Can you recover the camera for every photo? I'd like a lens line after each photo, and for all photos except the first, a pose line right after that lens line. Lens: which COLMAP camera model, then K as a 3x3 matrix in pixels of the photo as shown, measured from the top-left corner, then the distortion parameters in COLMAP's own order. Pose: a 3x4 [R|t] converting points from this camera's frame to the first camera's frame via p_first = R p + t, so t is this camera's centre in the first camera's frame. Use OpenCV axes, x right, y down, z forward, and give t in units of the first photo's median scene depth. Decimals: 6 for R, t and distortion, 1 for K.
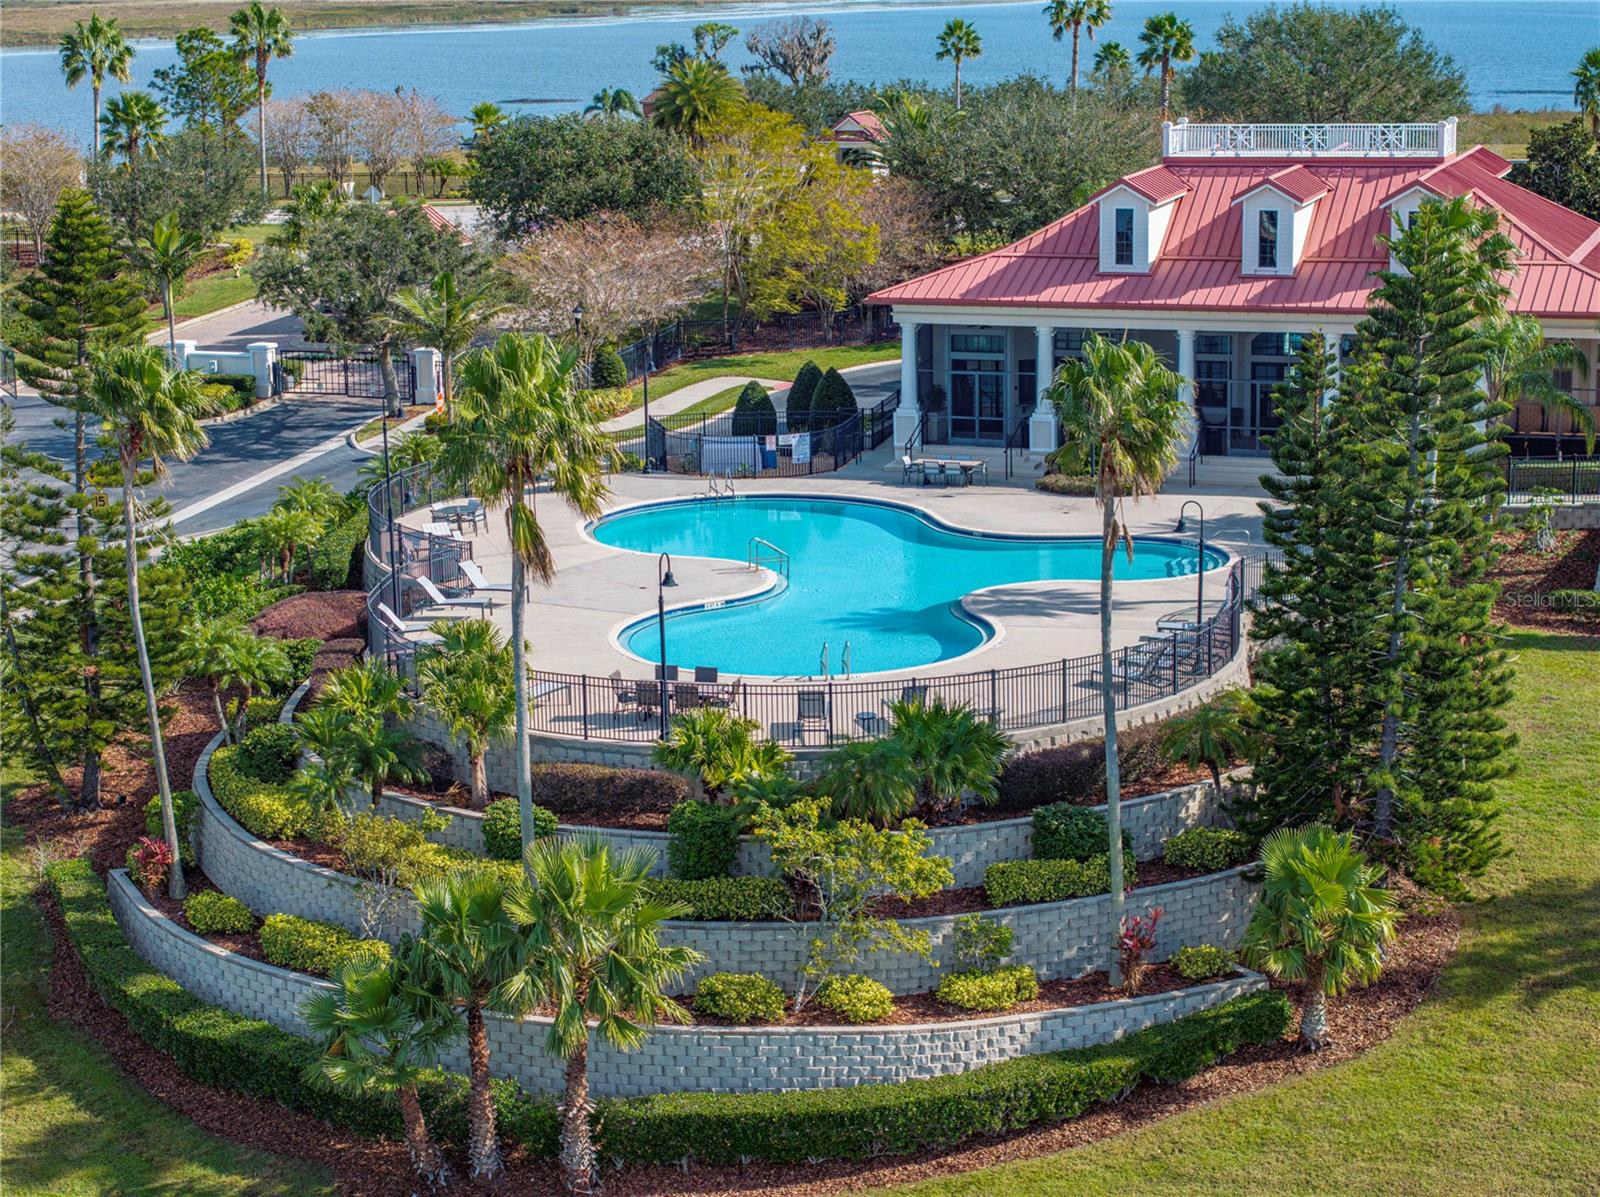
lens RADIAL K [[3181.7, 0, 805.6], [0, 3181.7, 596.7], [0, 0, 1]] dist [0.081136, 0.000000]
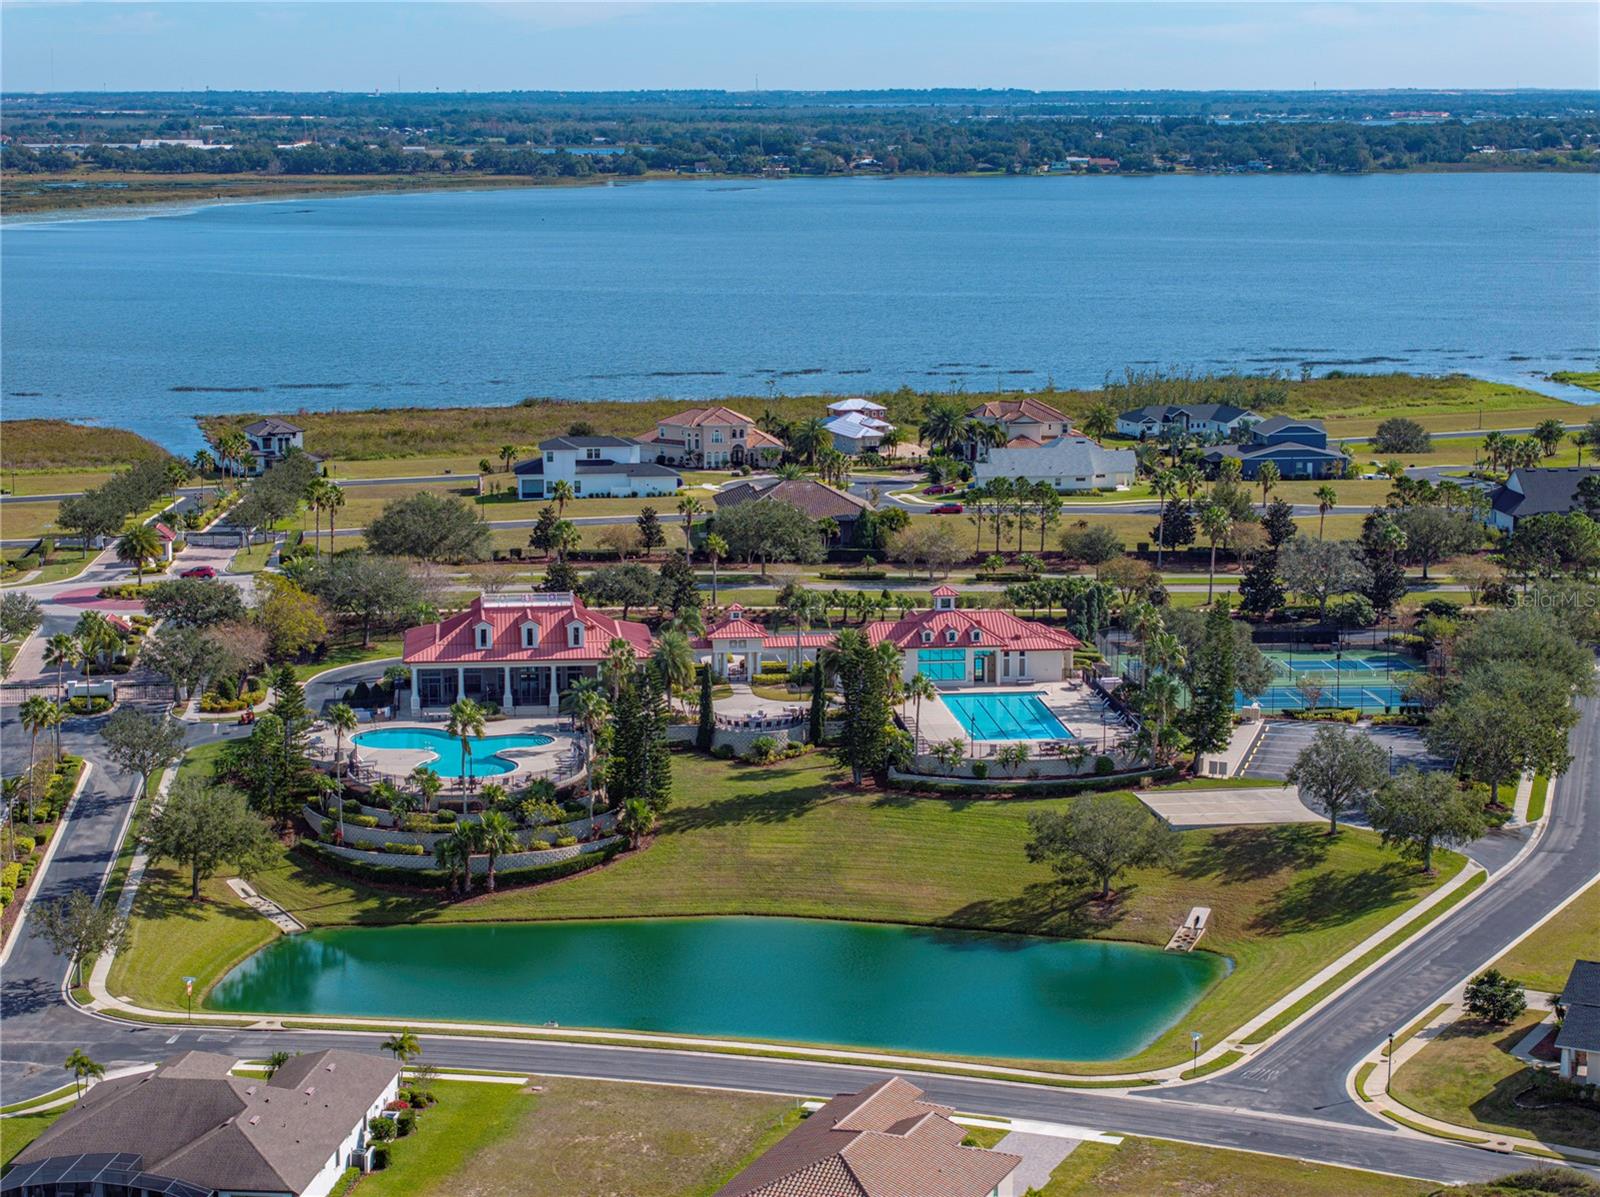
lens RADIAL K [[3181.7, 0, 796.4], [0, 3181.7, 603.0], [0, 0, 1]] dist [0.081136, 0.000000]
pose [[0.907435, -0.051339, 0.417044, -1.439168], [0.070545, 0.997034, -0.030760, -0.045324], [-0.414228, 0.057333, 0.908365, -3.067398]]
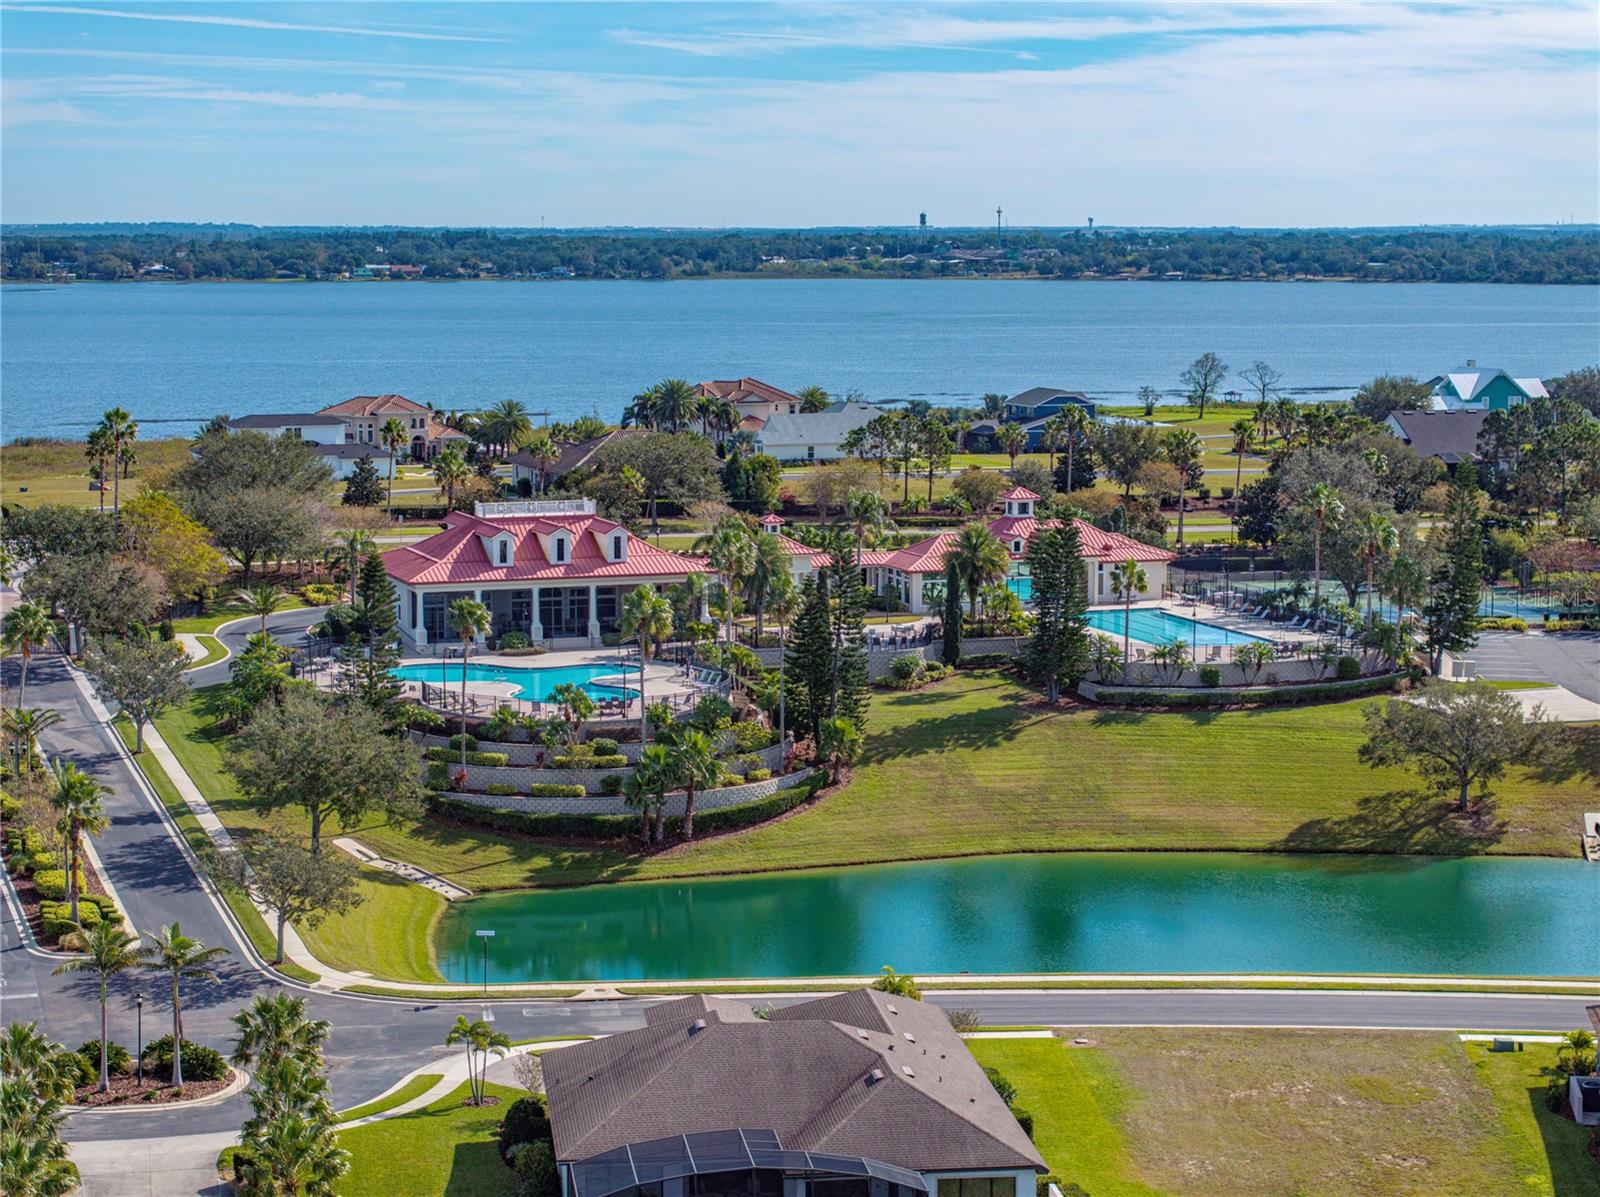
lens RADIAL K [[3181.7, 0, 807.8], [0, 3181.7, 594.0], [0, 0, 1]] dist [0.081136, 0.000000]
pose [[0.776865, -0.055435, 0.627223, -1.942616], [0.114155, 0.992010, -0.053715, 0.118617], [-0.619233, 0.113330, 0.776986, -1.602946]]
